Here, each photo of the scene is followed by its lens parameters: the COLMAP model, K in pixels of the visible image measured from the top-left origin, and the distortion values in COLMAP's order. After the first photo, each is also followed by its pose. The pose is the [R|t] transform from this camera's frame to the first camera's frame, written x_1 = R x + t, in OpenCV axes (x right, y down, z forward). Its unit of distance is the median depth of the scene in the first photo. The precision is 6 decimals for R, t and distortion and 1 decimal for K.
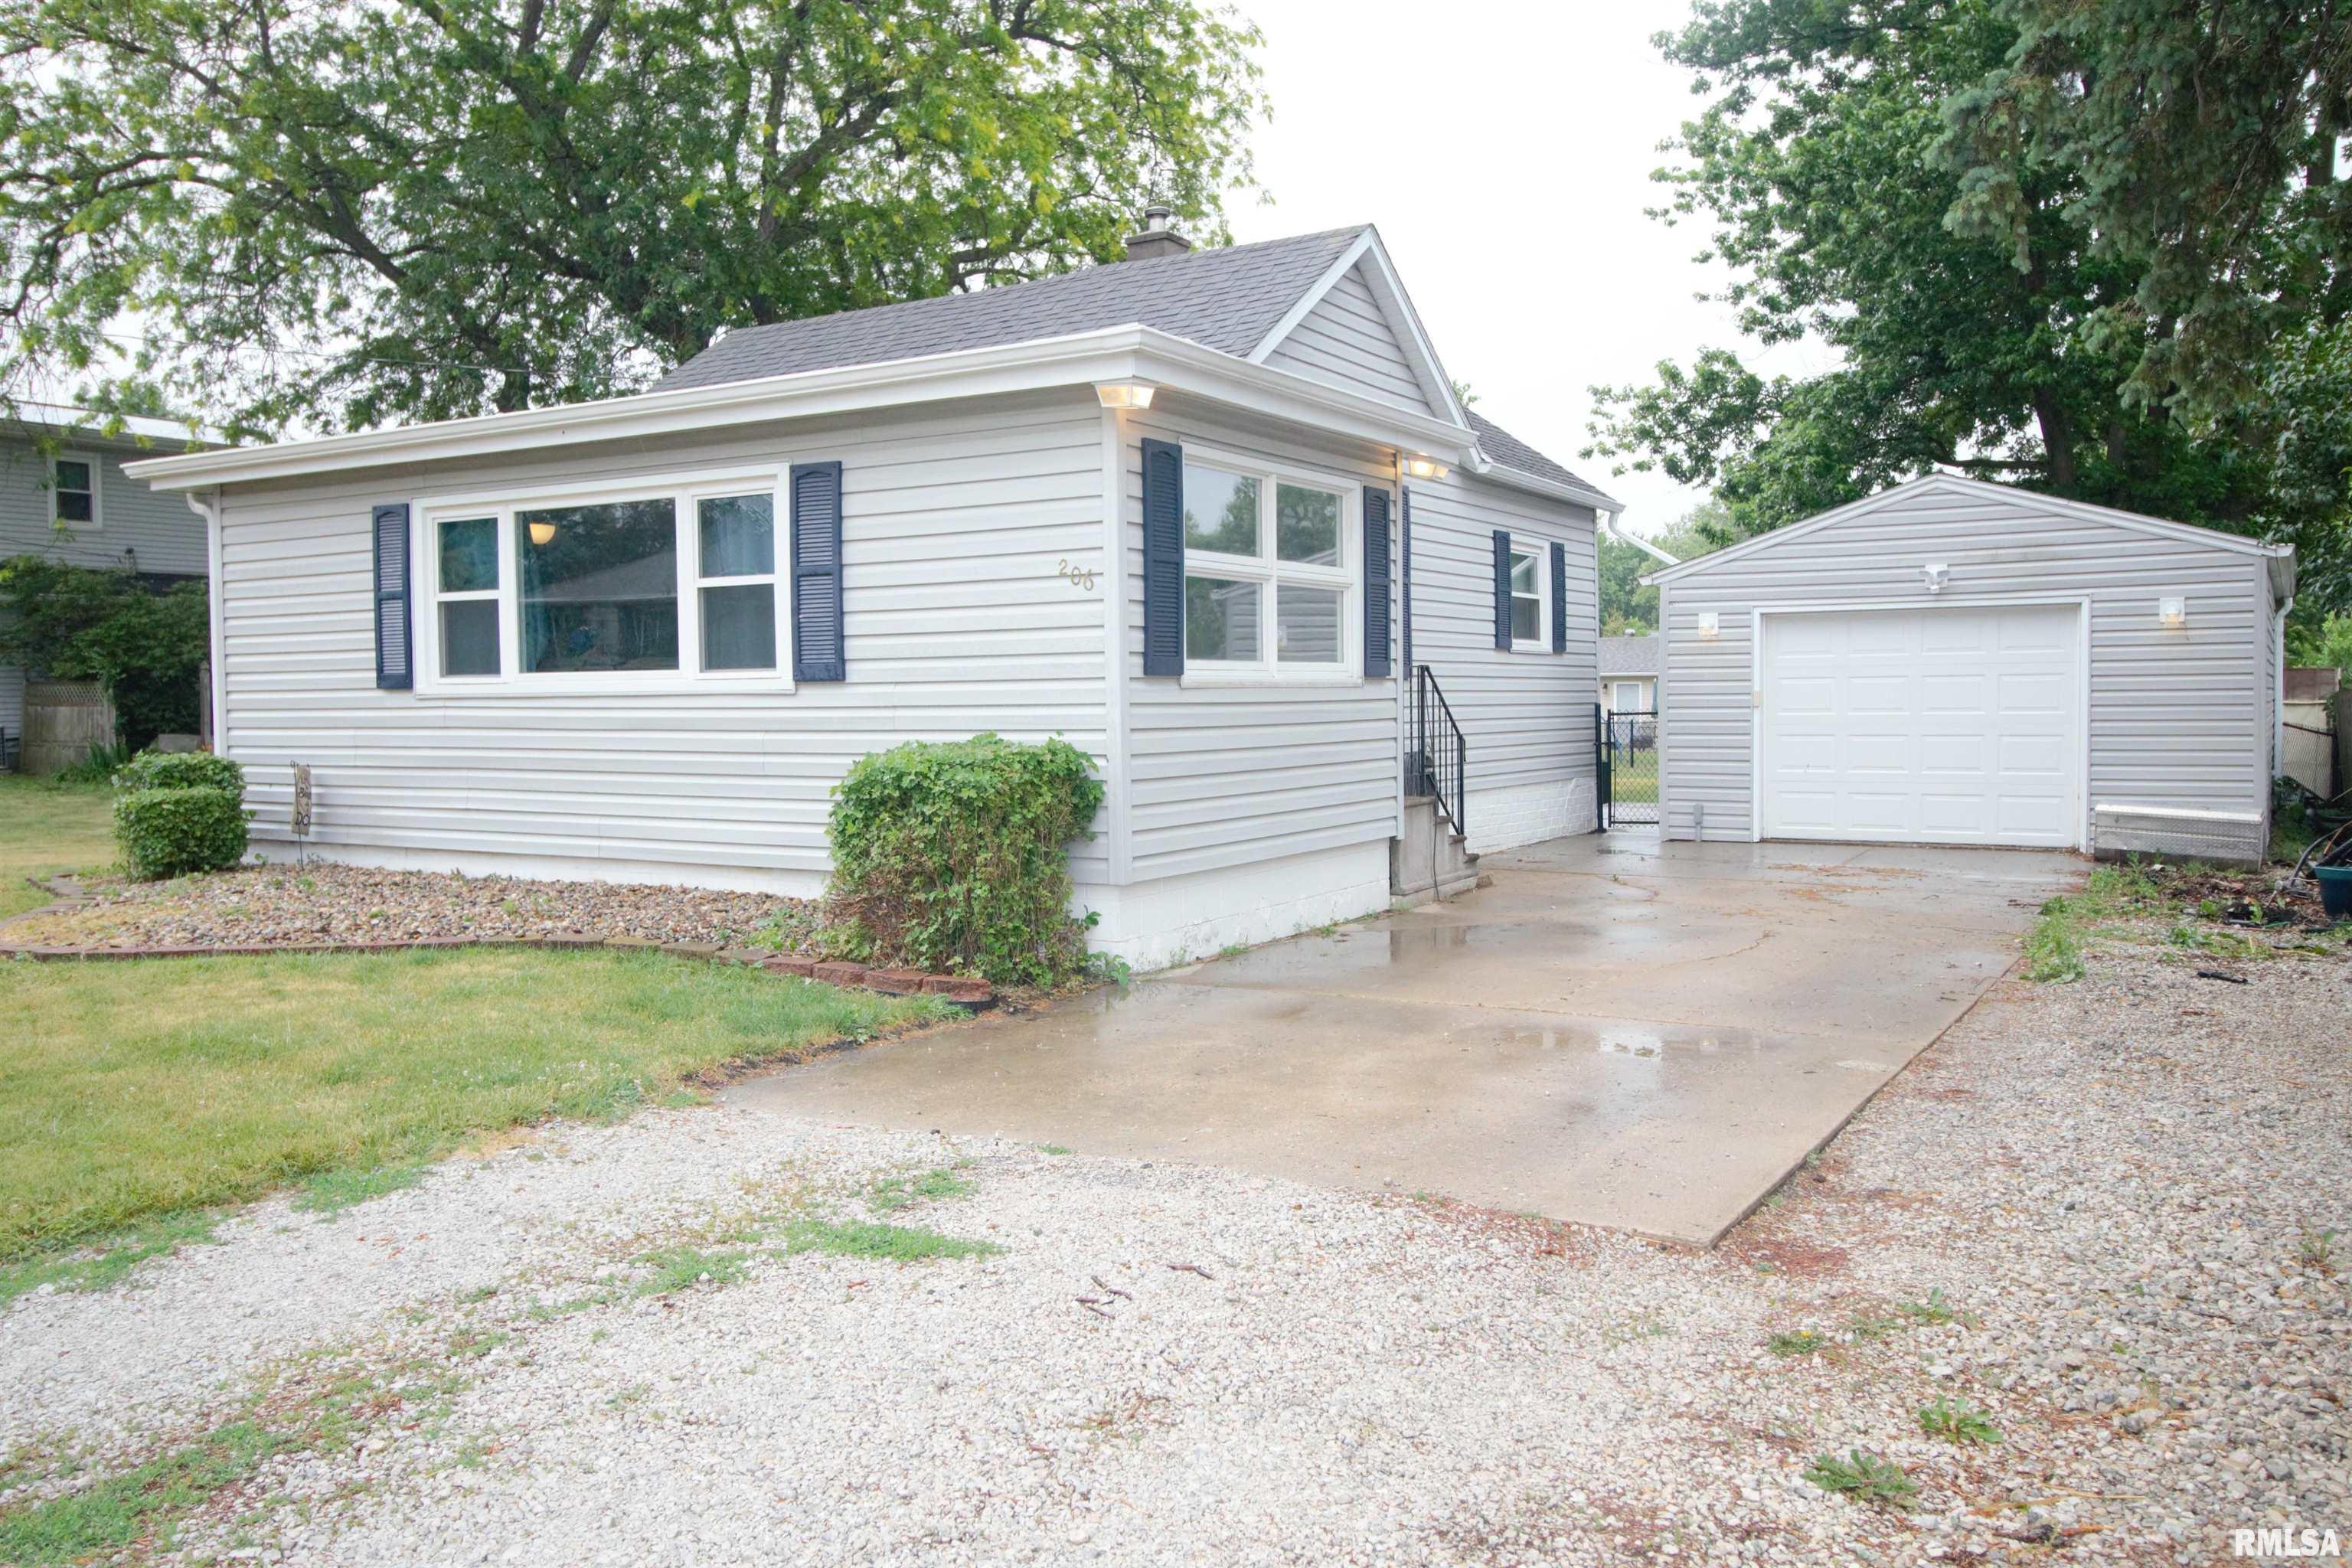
lens RADIAL K [[1847.0, 0, 1159.3], [0, 1847.0, 792.2], [0, 0, 1]] dist [-0.002232, -0.001375]
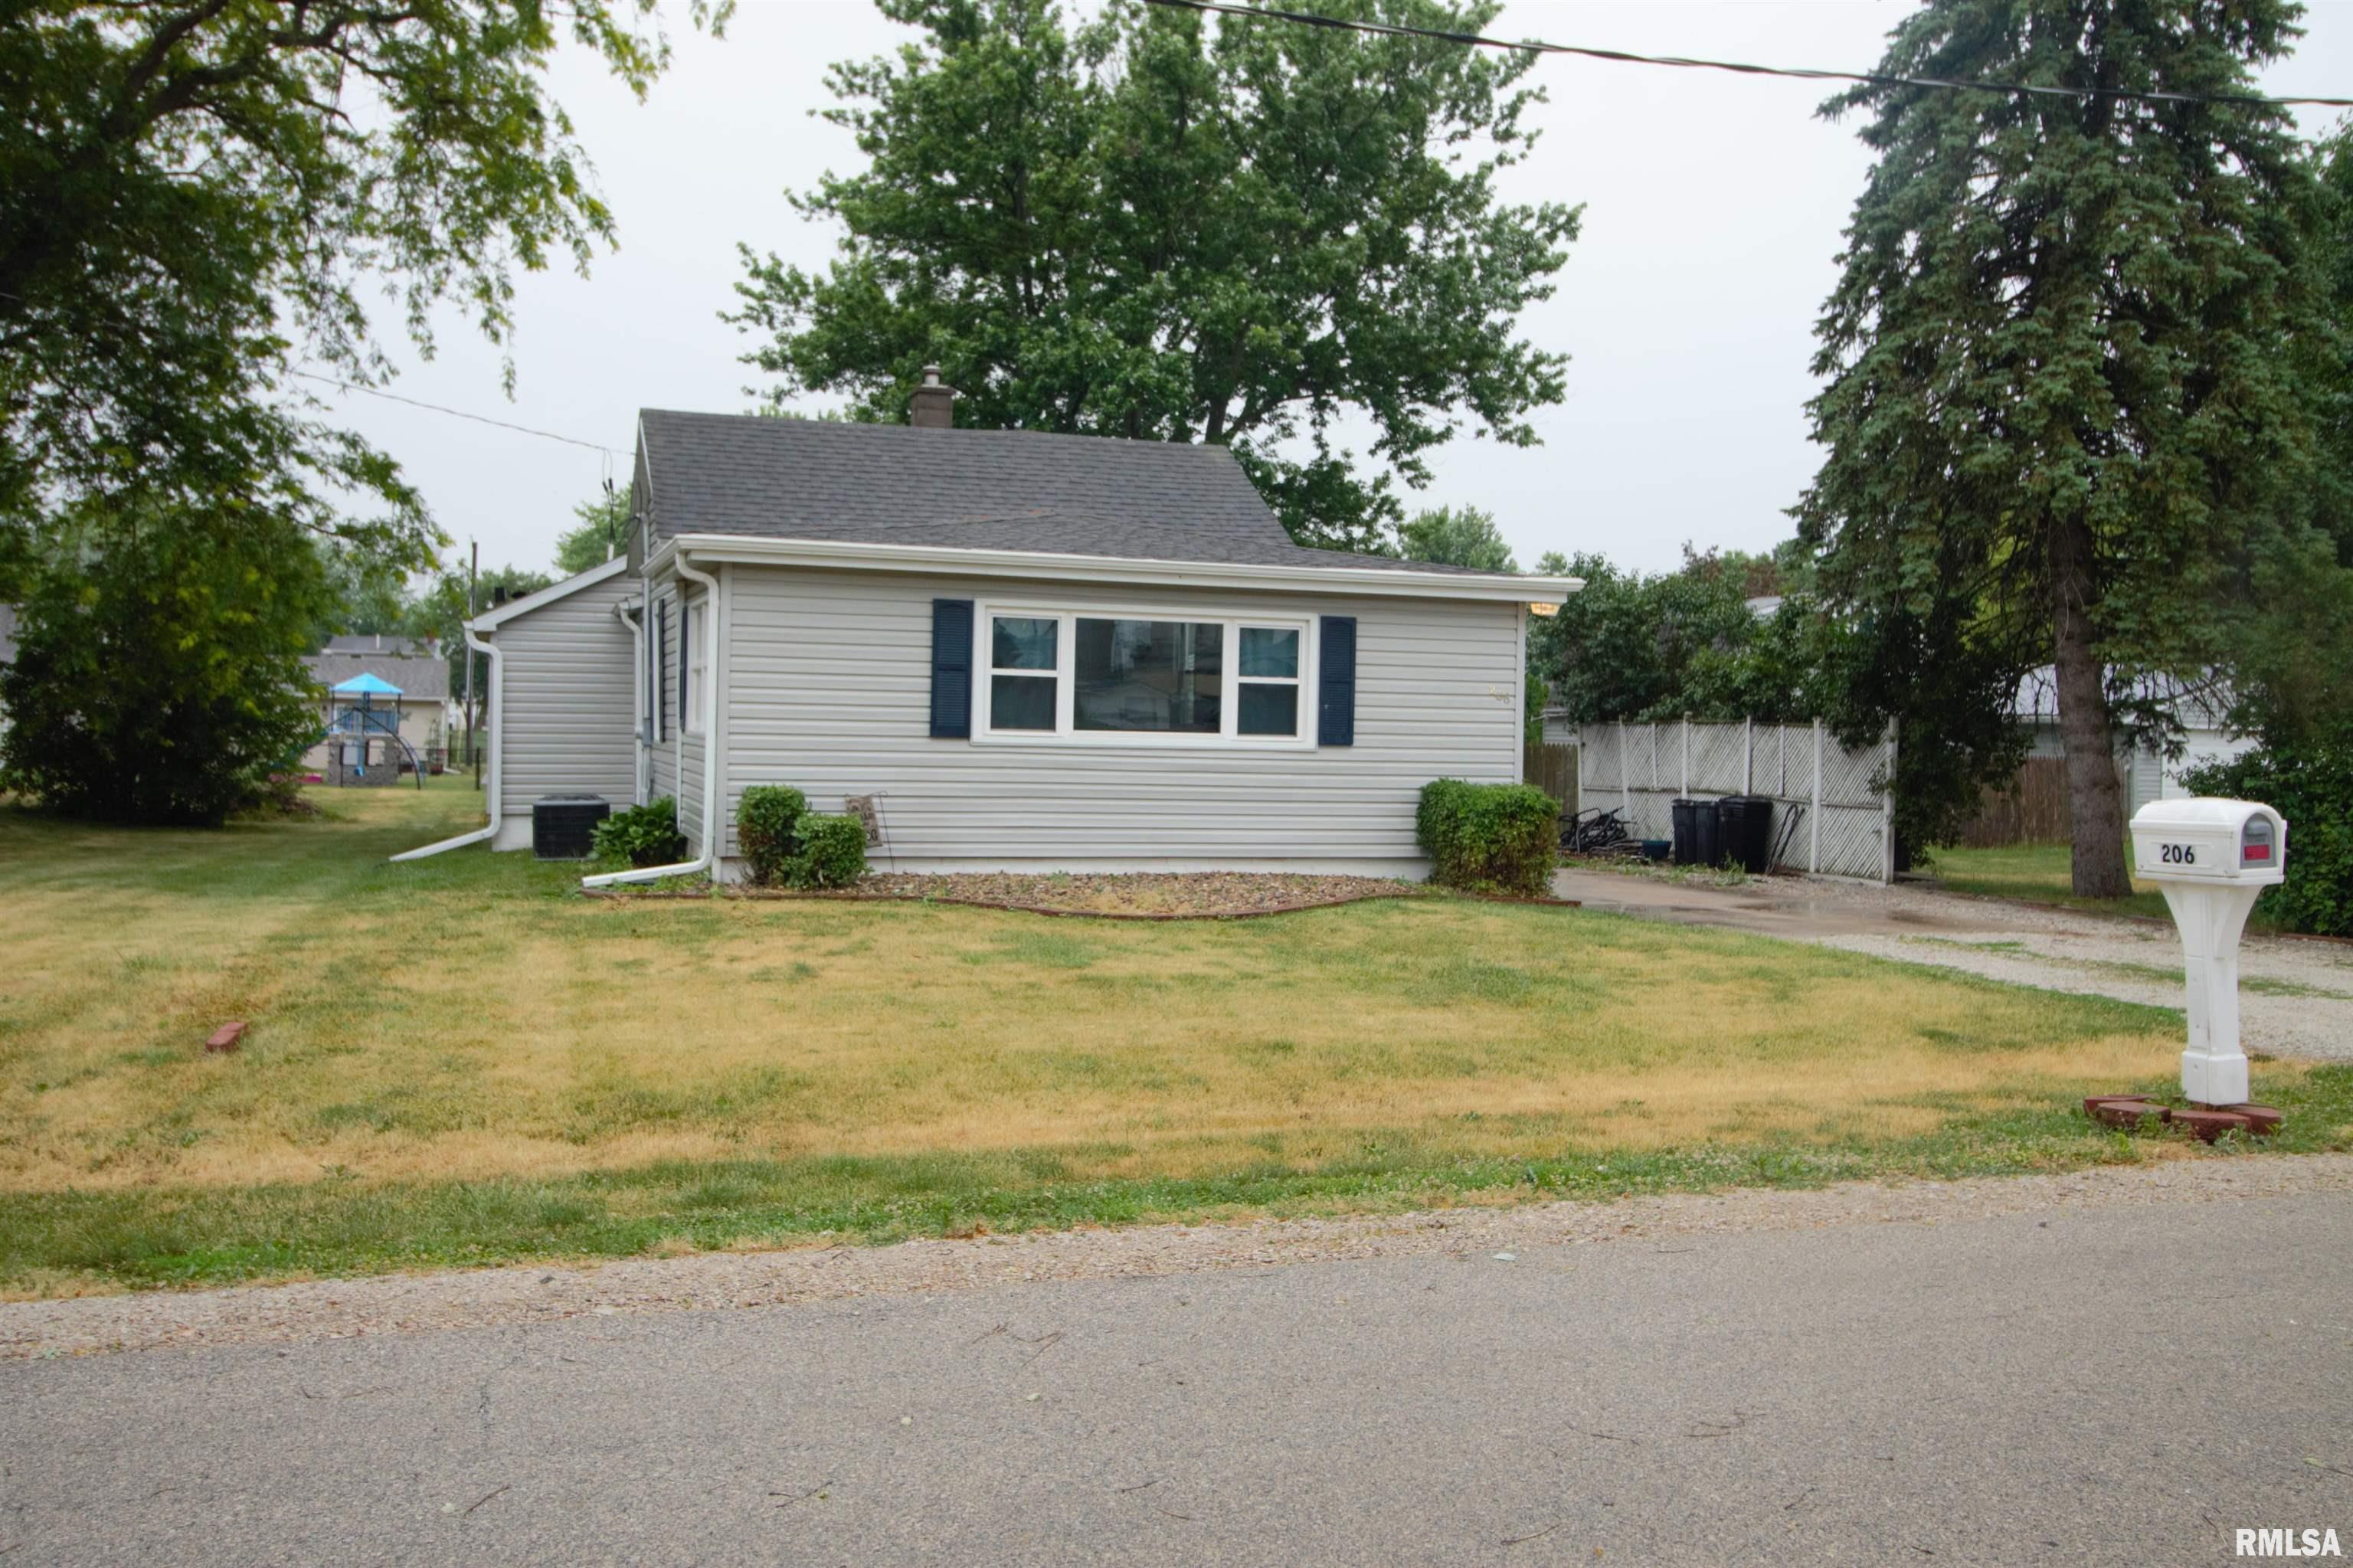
lens RADIAL K [[2026.1, 0, 1186.2], [0, 2026.1, 776.4], [0, 0, 1]] dist [-0.008457, 0.032425]
pose [[0.625543, 0.005874, 0.780168, -1.585547], [0.011234, 0.999800, -0.016535, -0.002233], [-0.780109, 0.019108, 0.625352, -0.049368]]
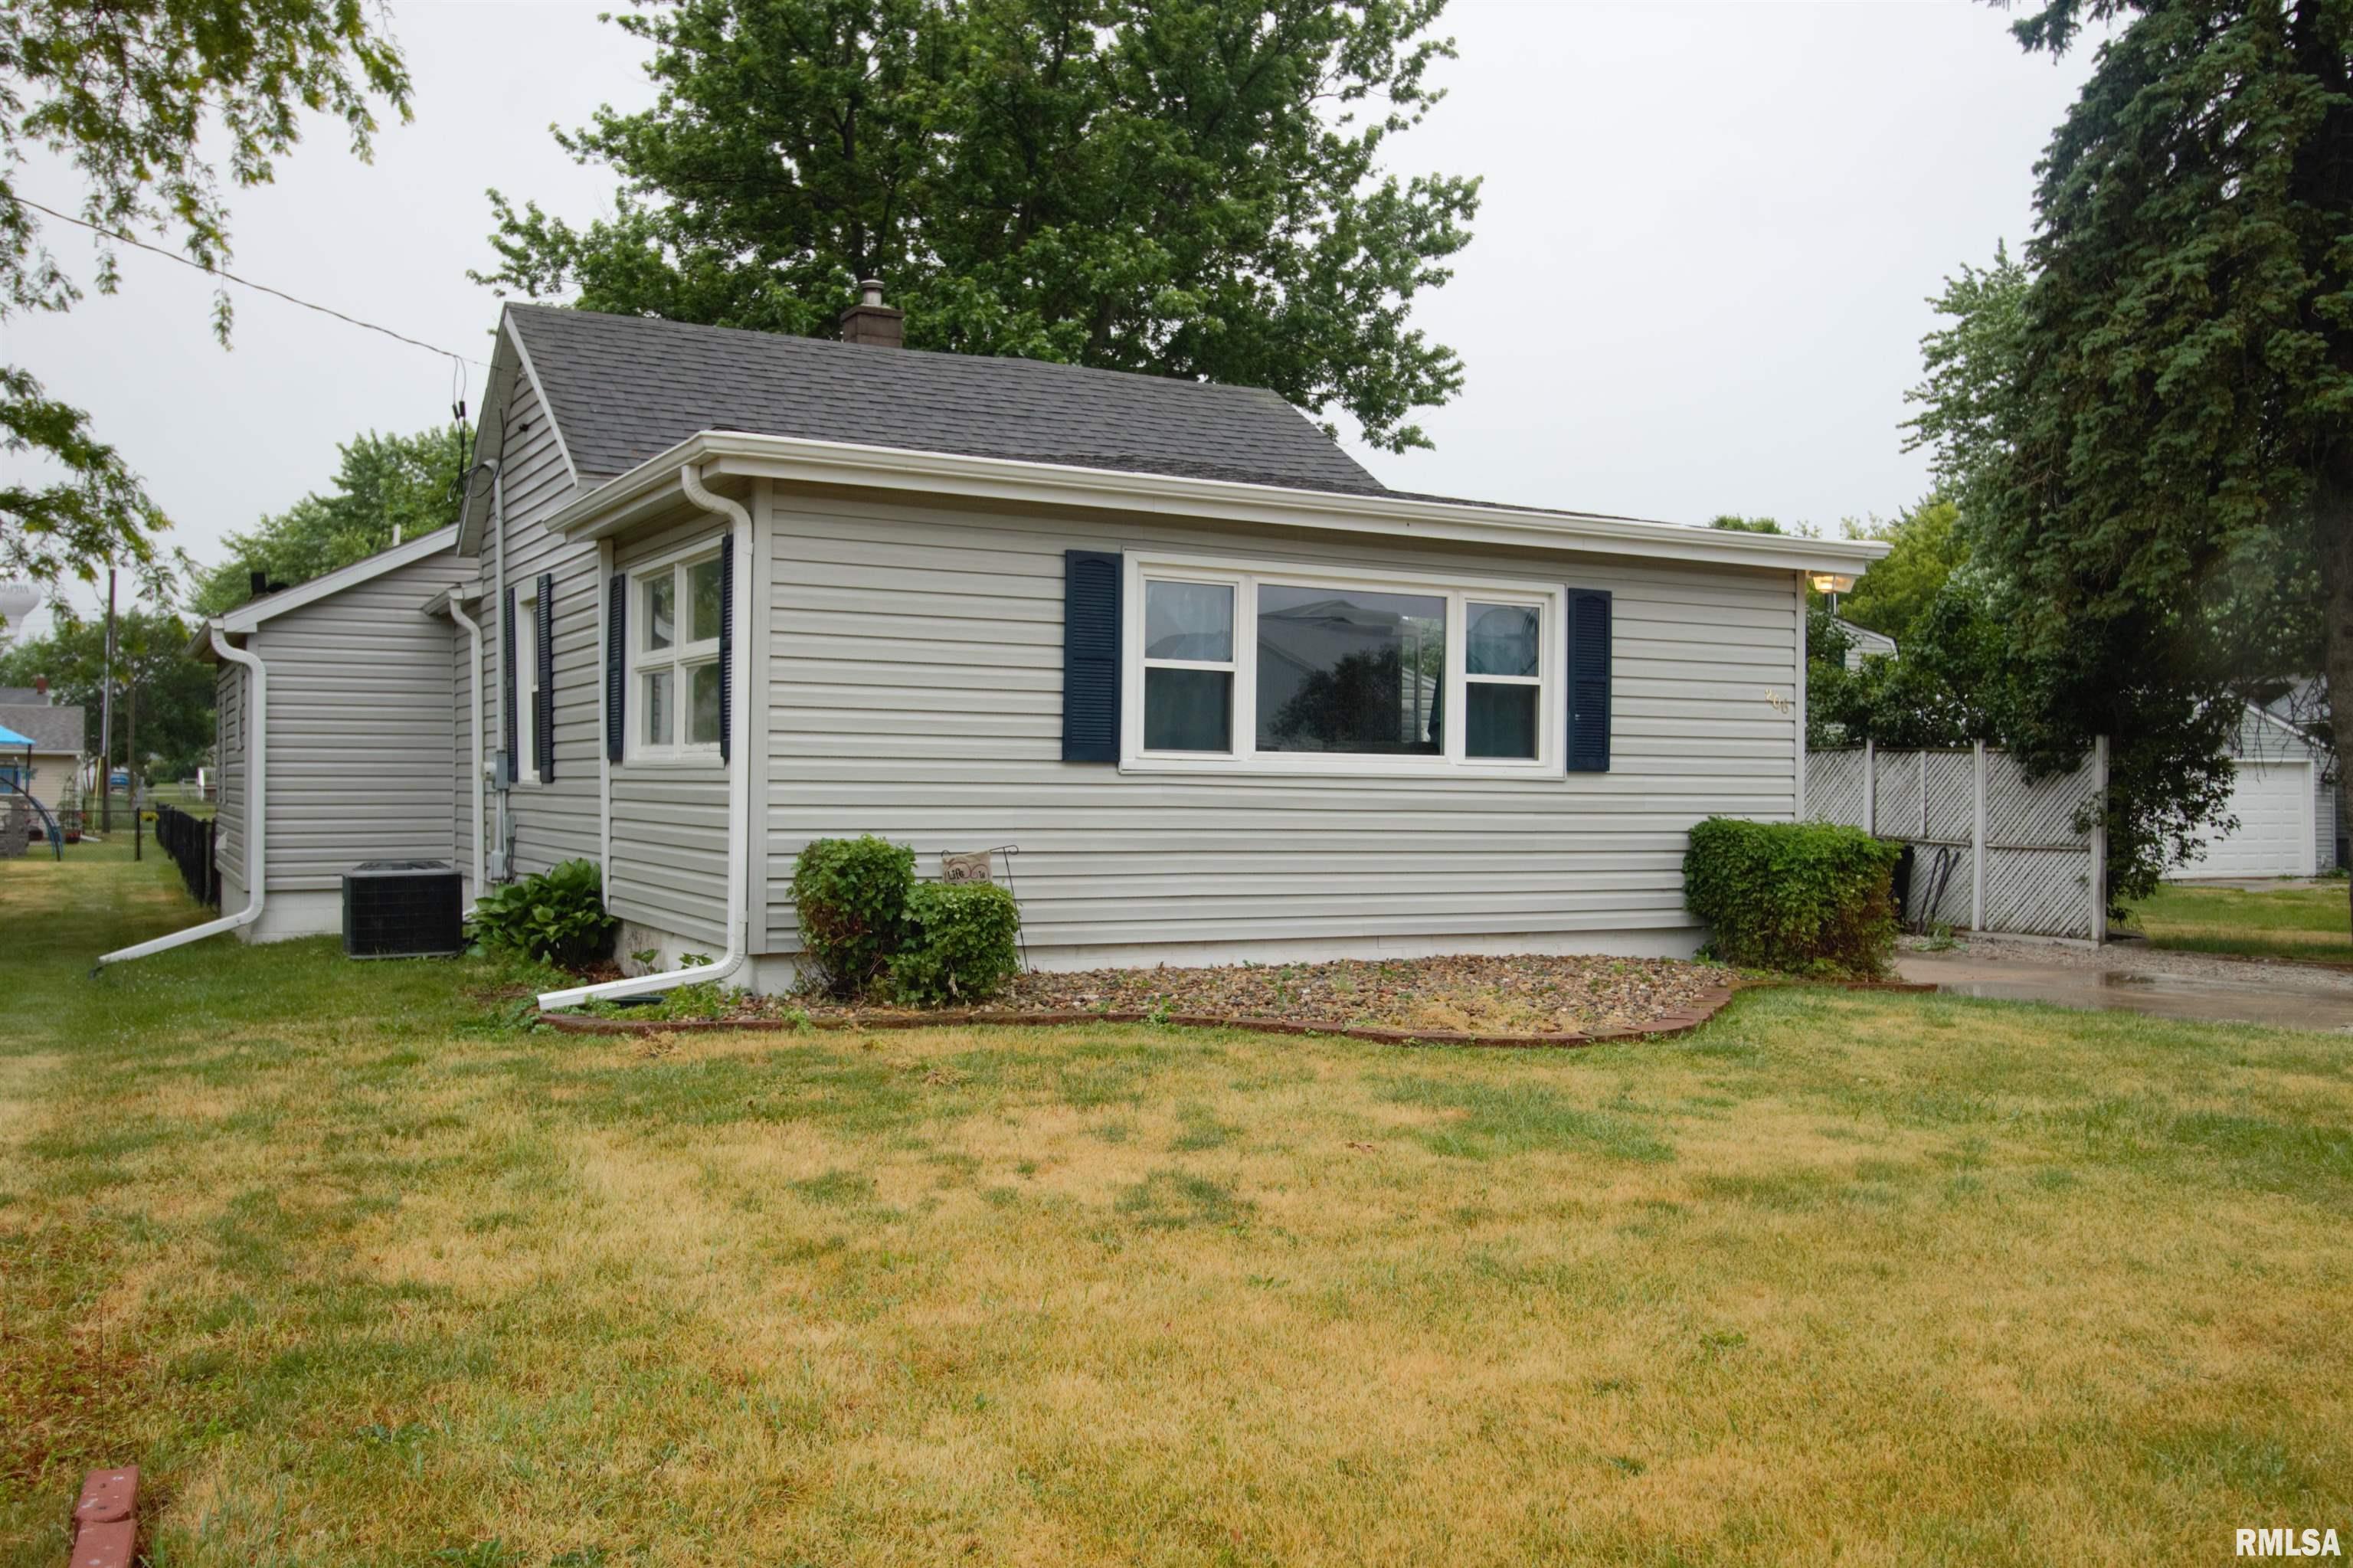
lens RADIAL K [[2026.1, 0, 1174.3], [0, 2026.1, 790.1], [0, 0, 1]] dist [-0.008457, 0.032425]
pose [[0.491295, 0.015989, 0.870847, -1.344348], [0.028687, 0.998992, -0.034525, -0.009632], [-0.870521, 0.041944, 0.490341, 0.545665]]
